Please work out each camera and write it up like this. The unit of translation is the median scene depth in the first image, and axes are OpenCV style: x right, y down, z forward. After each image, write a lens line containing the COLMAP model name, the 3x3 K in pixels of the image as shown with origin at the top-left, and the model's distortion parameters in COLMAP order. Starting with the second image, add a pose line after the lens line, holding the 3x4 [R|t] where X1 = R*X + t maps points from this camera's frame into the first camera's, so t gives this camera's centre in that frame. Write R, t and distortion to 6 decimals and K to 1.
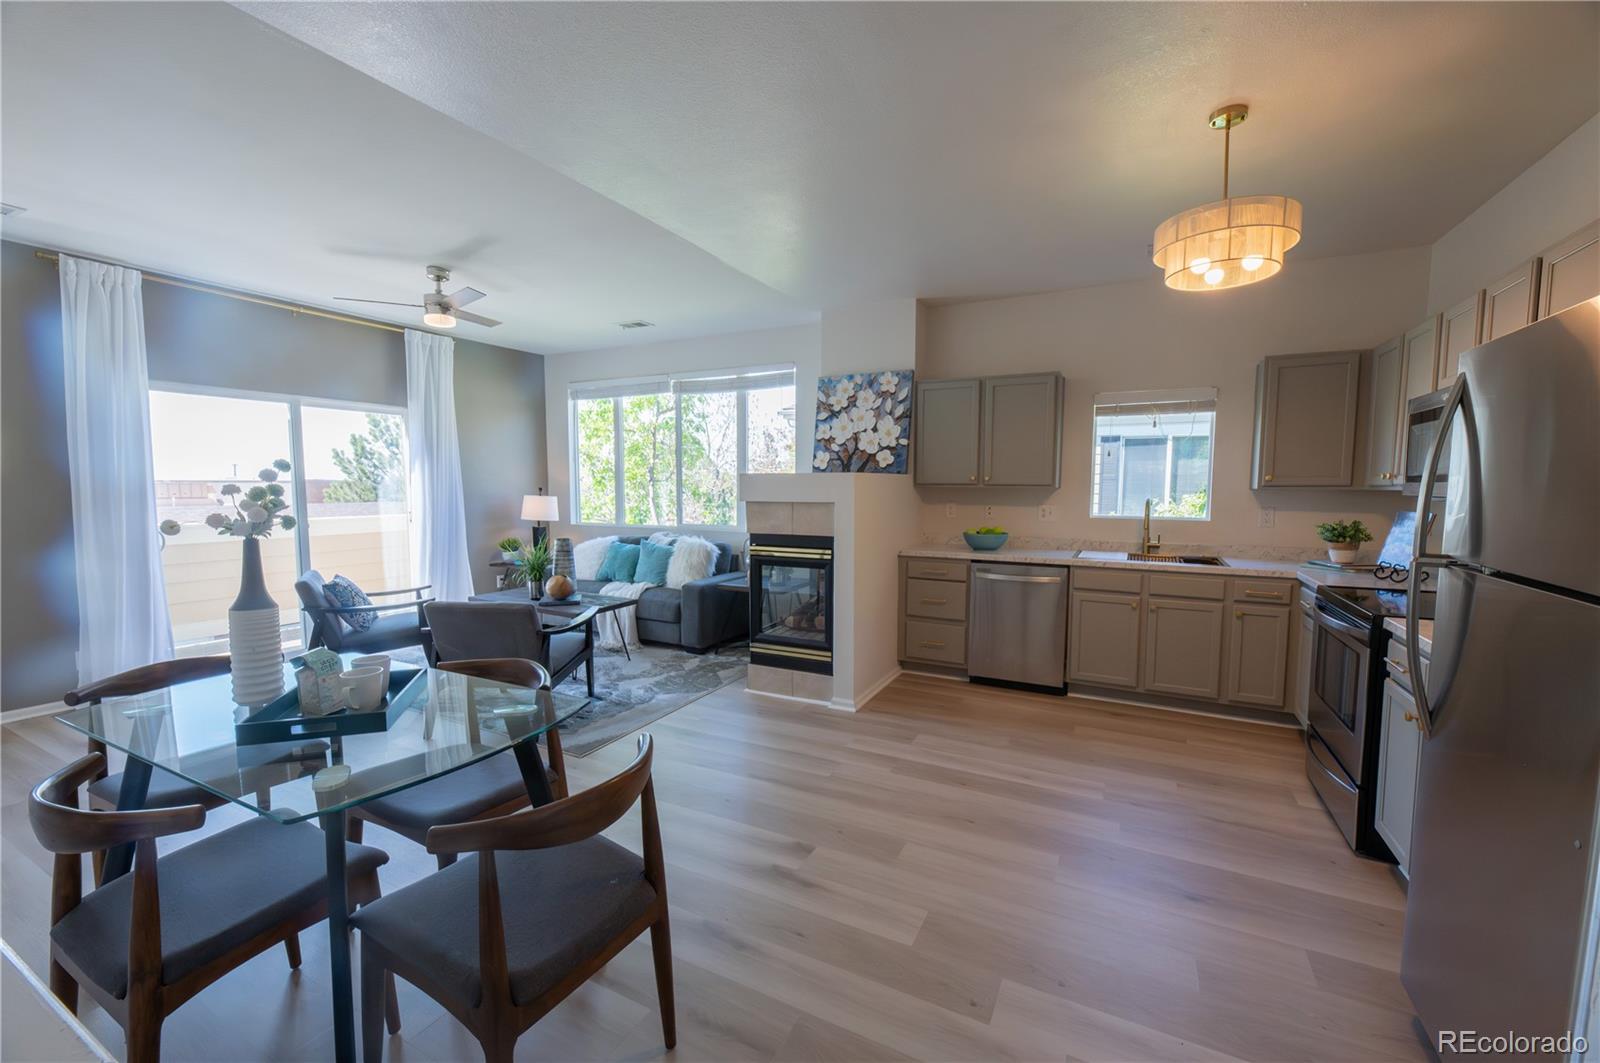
lens RADIAL K [[643.0, 0, 786.8], [0, 643.0, 538.2], [0, 0, 1]] dist [0.001833, -0.003864]
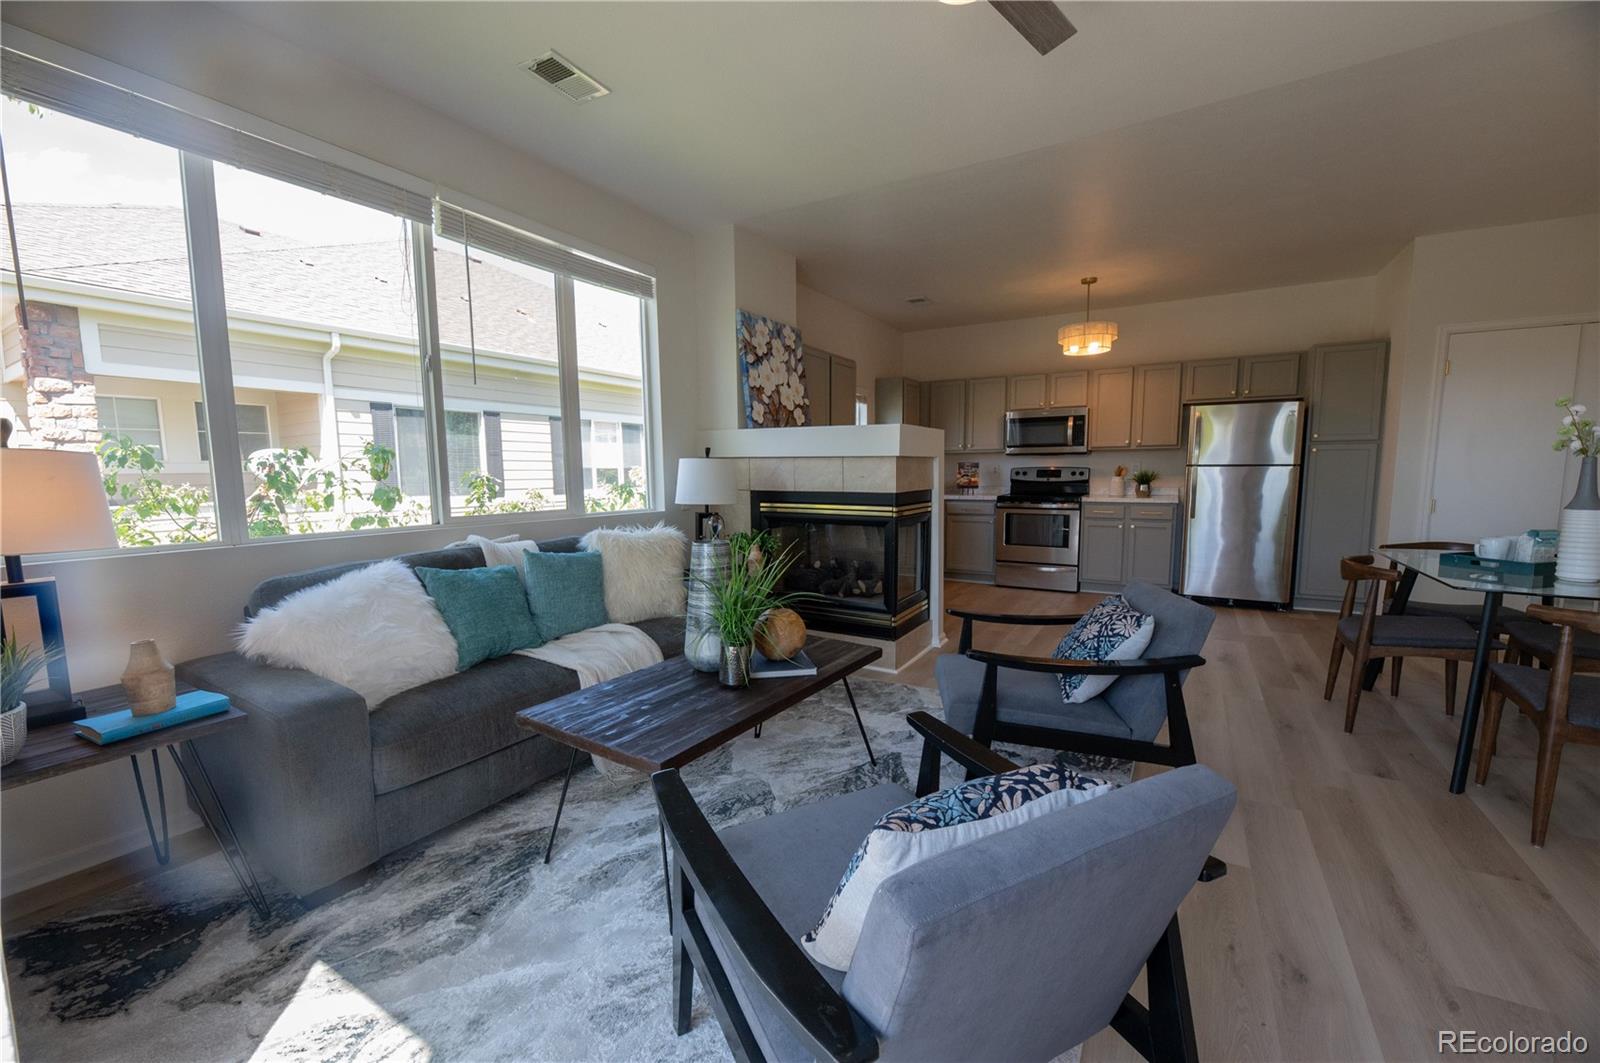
lens RADIAL K [[643.0, 0, 798.9], [0, 643.0, 538.7], [0, 0, 1]] dist [0.001833, -0.003864]
pose [[0.043200, -0.110892, 0.992893, -0.959618], [0.089520, 0.990253, 0.106702, -0.052614], [-0.995048, 0.084274, 0.052706, 1.113114]]
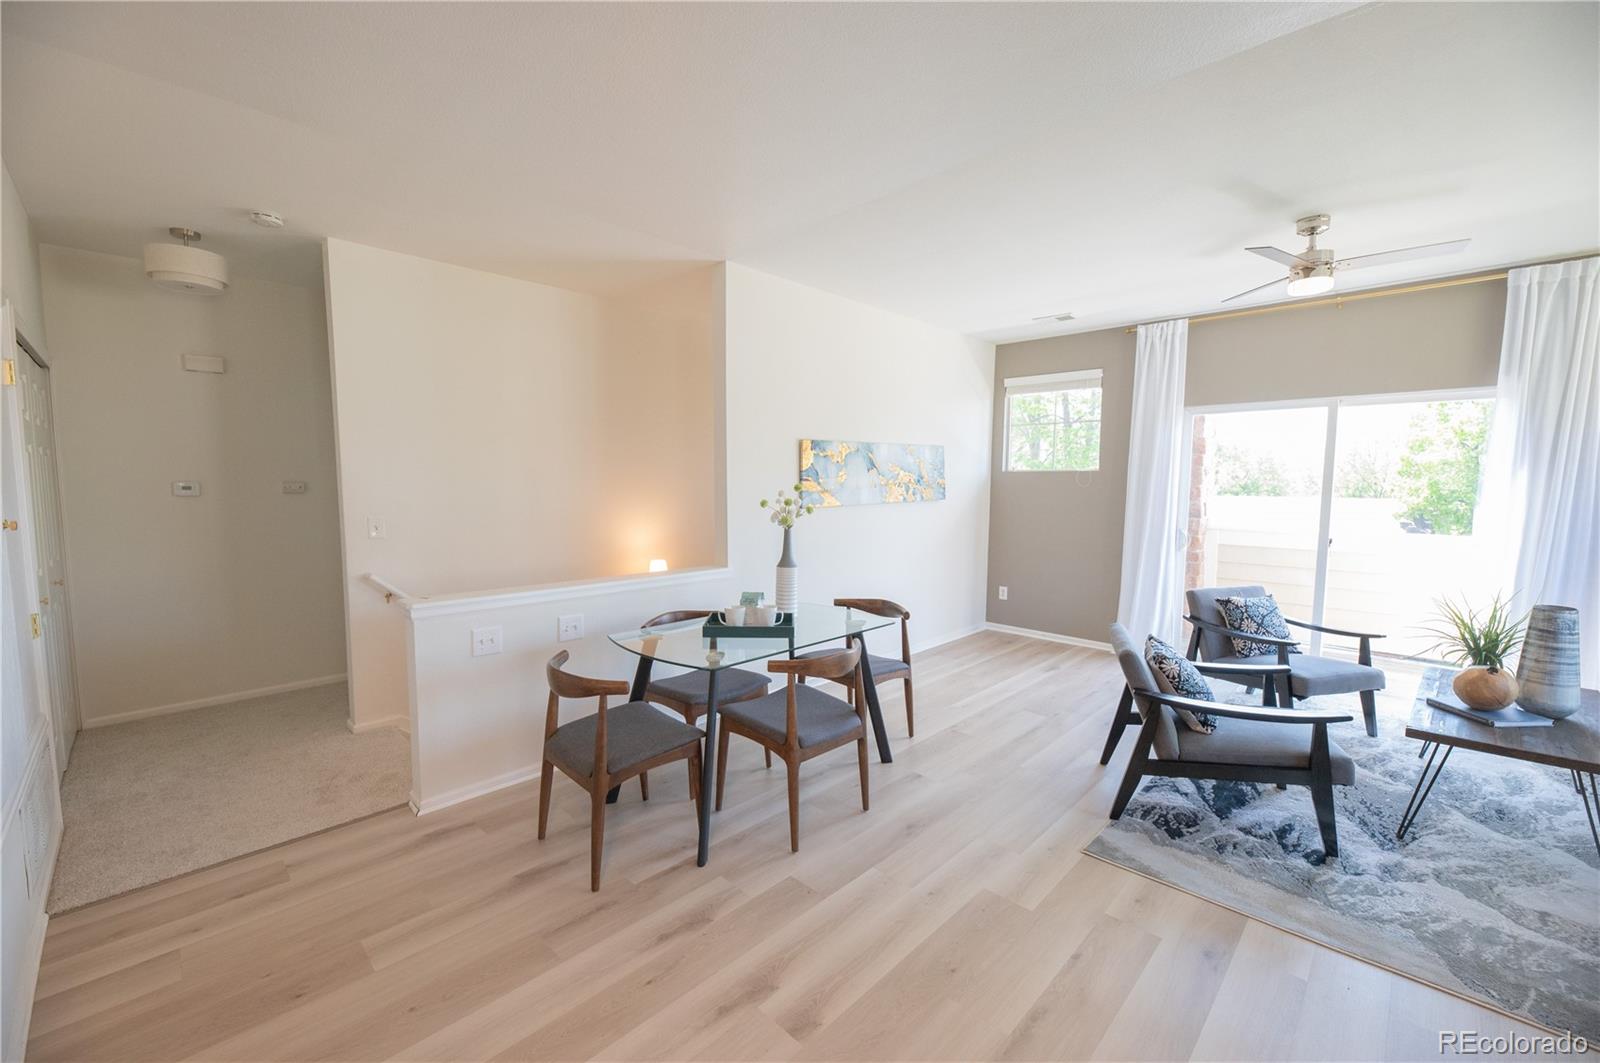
lens RADIAL K [[643.0, 0, 802.0], [0, 643.0, 535.2], [0, 0, 1]] dist [0.001833, -0.003864]
pose [[-0.274477, 0.077250, -0.958486, 0.389171], [-0.082210, 0.991233, 0.103431, -0.074417], [0.958073, 0.107186, -0.265720, 0.661813]]
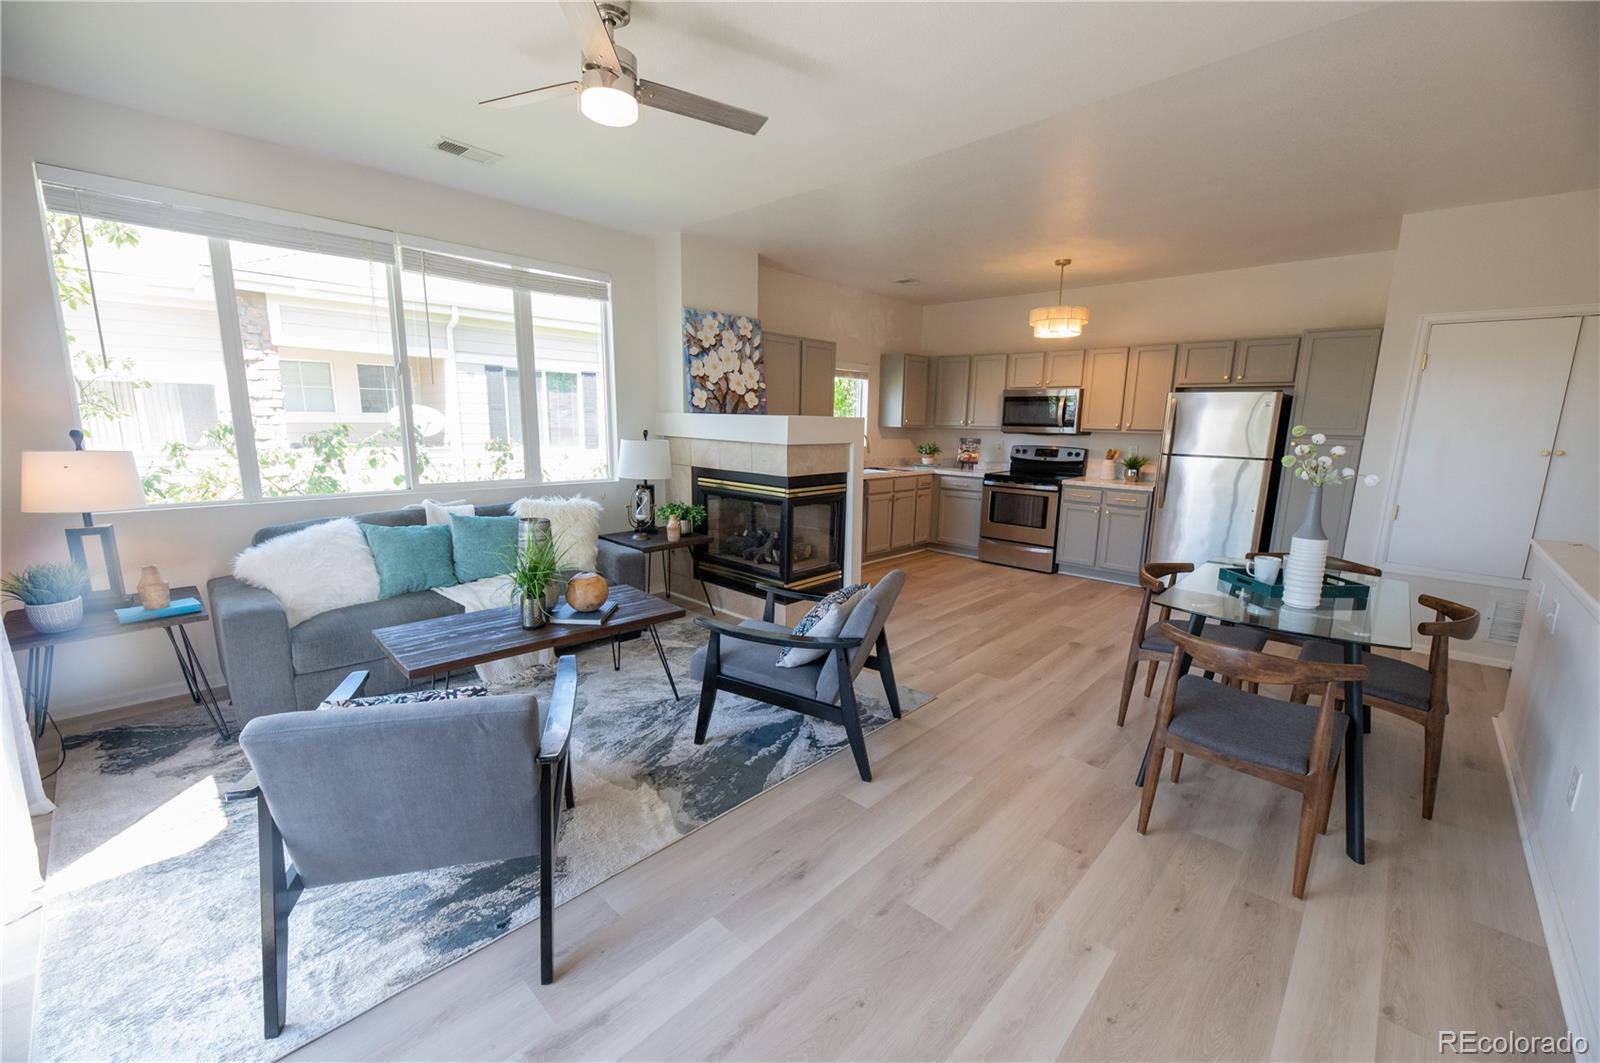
lens RADIAL K [[643.0, 0, 799.4], [0, 643.0, 538.4], [0, 0, 1]] dist [0.001833, -0.003864]
pose [[0.260221, -0.176486, 0.949283, -1.037916], [0.061139, 0.984192, 0.166216, -0.080169], [-0.963612, 0.014785, 0.266897, 0.732848]]
